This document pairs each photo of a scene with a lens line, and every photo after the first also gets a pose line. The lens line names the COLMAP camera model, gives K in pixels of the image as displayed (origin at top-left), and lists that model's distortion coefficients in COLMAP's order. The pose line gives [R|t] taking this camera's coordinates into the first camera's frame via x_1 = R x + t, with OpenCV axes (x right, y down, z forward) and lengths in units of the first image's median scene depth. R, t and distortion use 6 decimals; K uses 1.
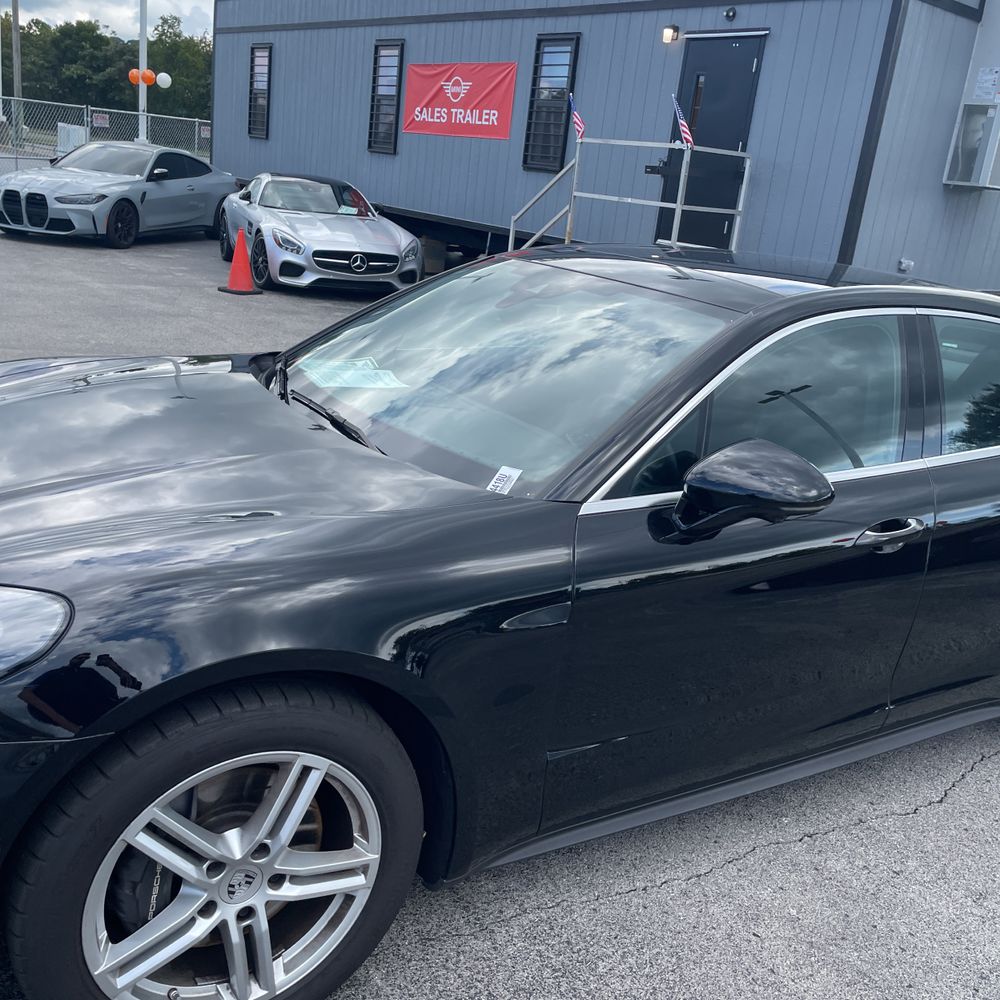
lens RADIAL K [[1011.7, 0, 490.8], [0, 1011.7, 497.2], [0, 0, 1]] dist [0.017412, 0.000000]
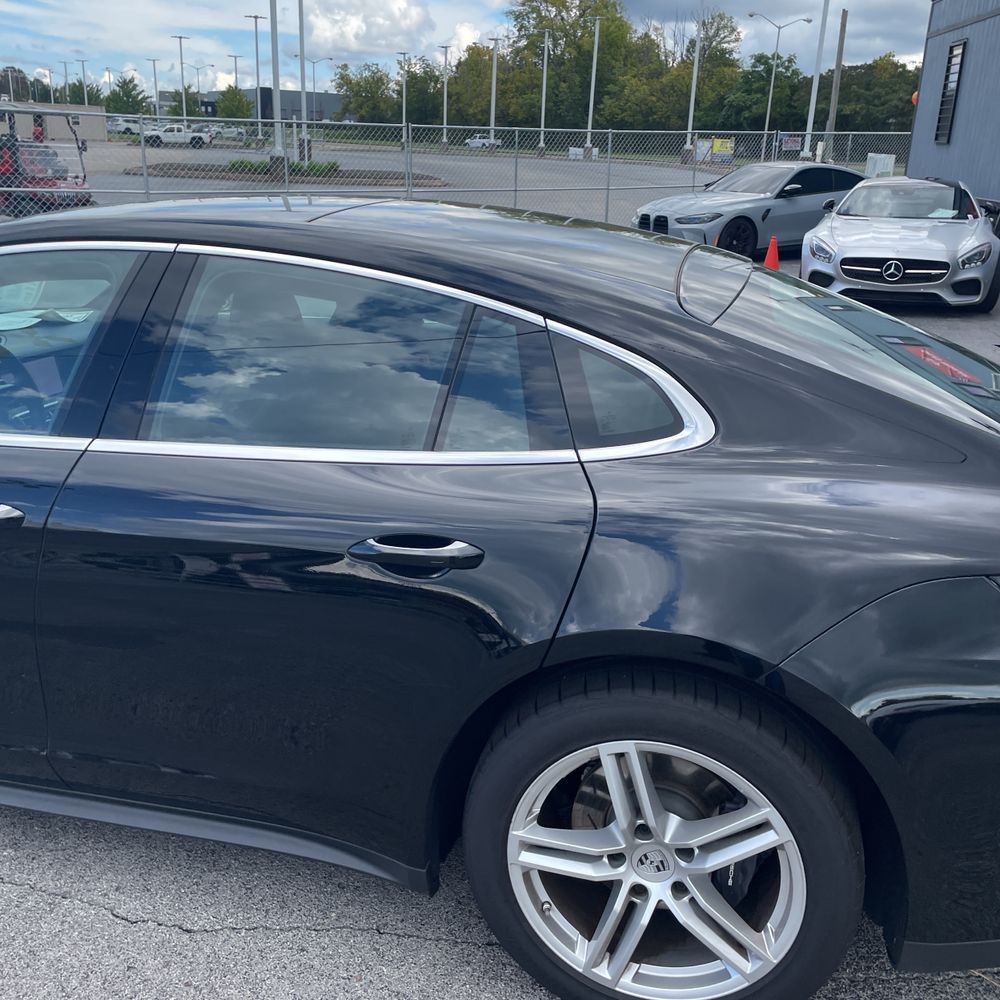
lens RADIAL K [[1011.7, 0, 496.2], [0, 1011.7, 492.0], [0, 0, 1]] dist [0.017412, 0.000000]
pose [[0.711981, 0.132858, -0.689516, 0.217985], [-0.155821, 0.987349, 0.029347, -0.012658], [0.684692, 0.086547, 0.723676, 0.125055]]
